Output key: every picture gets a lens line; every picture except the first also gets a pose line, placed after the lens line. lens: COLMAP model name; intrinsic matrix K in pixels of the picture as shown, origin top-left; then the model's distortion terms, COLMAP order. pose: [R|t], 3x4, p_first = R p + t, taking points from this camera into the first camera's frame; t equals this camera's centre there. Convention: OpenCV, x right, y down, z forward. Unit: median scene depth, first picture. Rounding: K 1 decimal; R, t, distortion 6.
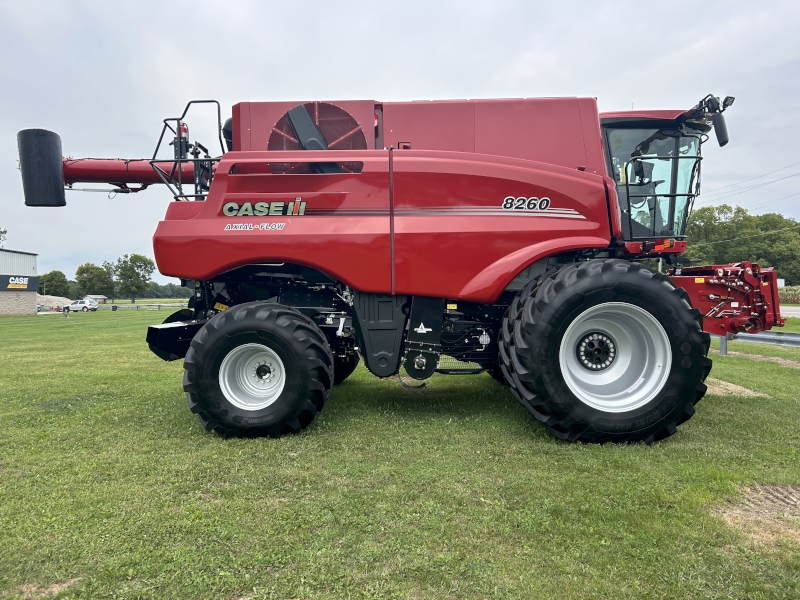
lens RADIAL K [[608.4, 0, 402.5], [0, 608.4, 299.9], [0, 0, 1]] dist [0.058474, -0.011196]
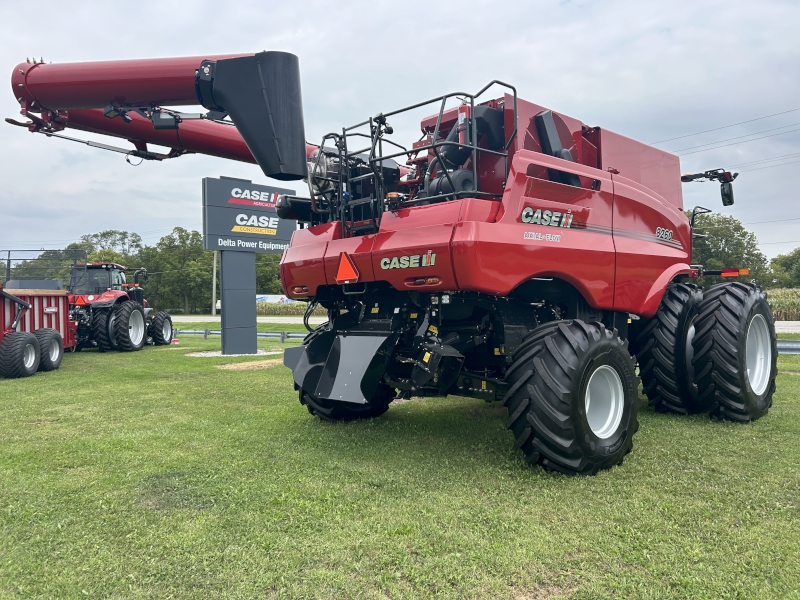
lens RADIAL K [[608.4, 0, 402.2], [0, 608.4, 300.9], [0, 0, 1]] dist [0.058474, -0.011196]
pose [[0.712006, -0.001274, 0.702173, -1.010698], [0.014822, 0.999803, -0.013215, -0.016941], [-0.702017, 0.019816, 0.711884, 0.504517]]
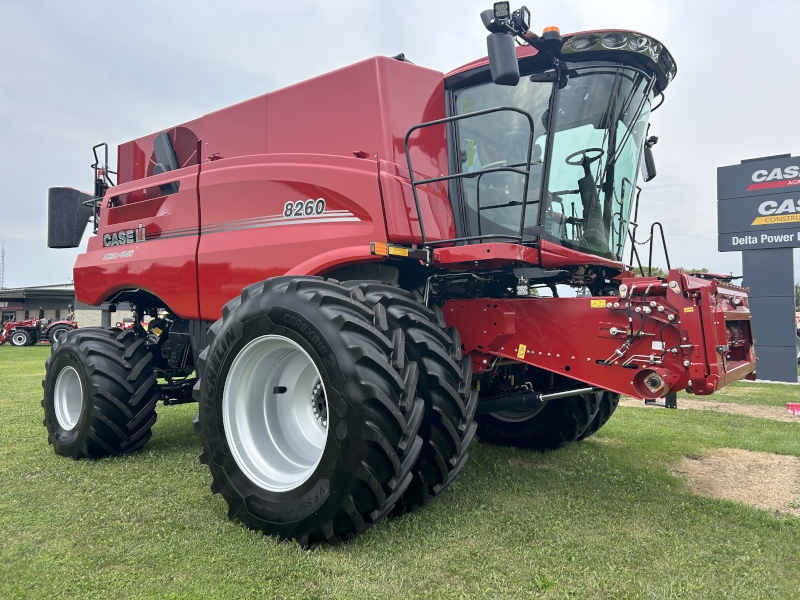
lens RADIAL K [[608.4, 0, 406.1], [0, 608.4, 297.5], [0, 0, 1]] dist [0.058474, -0.011196]
pose [[0.797005, -0.010656, -0.603879, 0.787217], [-0.014657, 0.999209, -0.036976, -0.014123], [0.603795, 0.038321, 0.796218, 0.452899]]
